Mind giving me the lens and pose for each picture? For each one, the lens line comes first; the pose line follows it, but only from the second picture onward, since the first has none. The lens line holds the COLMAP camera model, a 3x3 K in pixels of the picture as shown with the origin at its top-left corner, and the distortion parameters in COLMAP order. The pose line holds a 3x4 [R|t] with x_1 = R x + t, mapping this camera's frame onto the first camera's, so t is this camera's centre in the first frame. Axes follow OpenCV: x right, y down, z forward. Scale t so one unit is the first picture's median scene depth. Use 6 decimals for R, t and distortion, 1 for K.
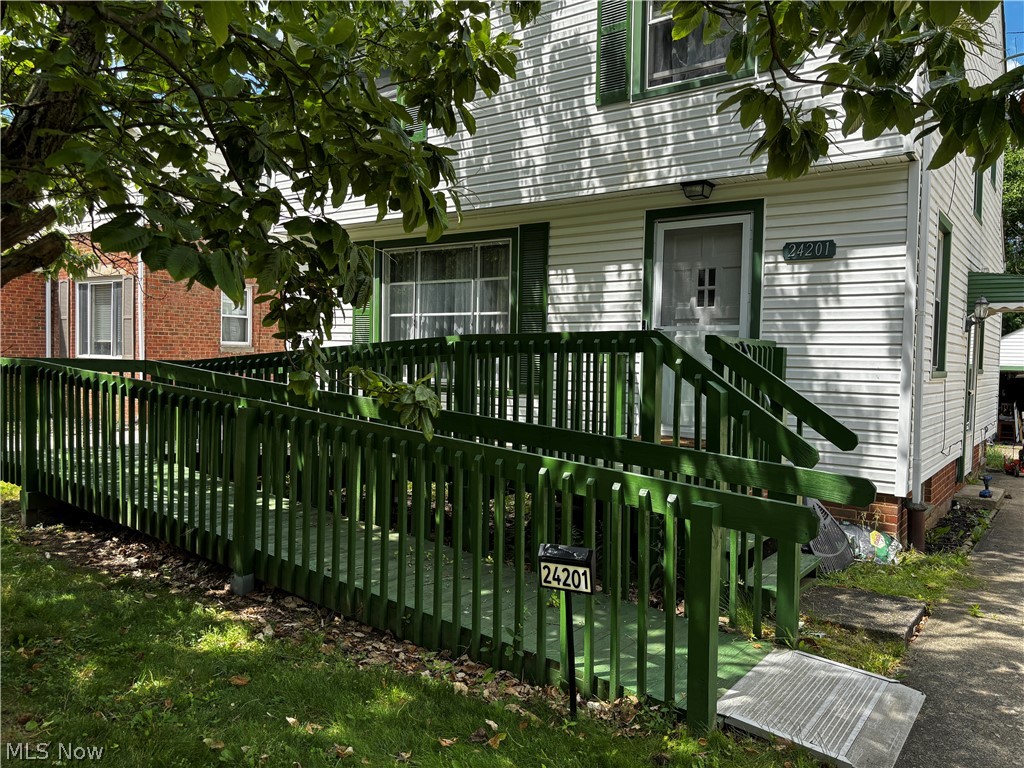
lens RADIAL K [[759.4, 0, 513.7], [0, 759.4, 387.9], [0, 0, 1]] dist [0.000213, -0.000726]
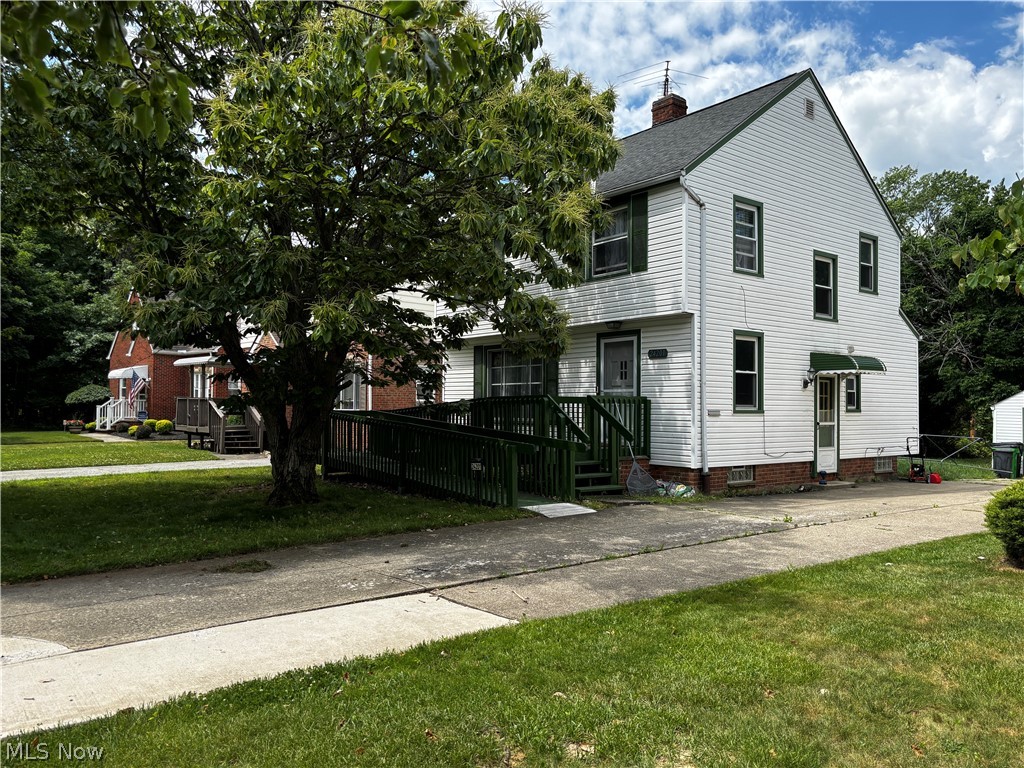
lens RADIAL K [[759.4, 0, 512.2], [0, 759.4, 384.5], [0, 0, 1]] dist [0.000213, -0.000726]
pose [[0.962912, -0.025401, -0.268619, 0.540125], [0.008060, 0.997822, -0.065463, 0.039389], [0.269697, 0.060870, 0.961019, -1.097138]]
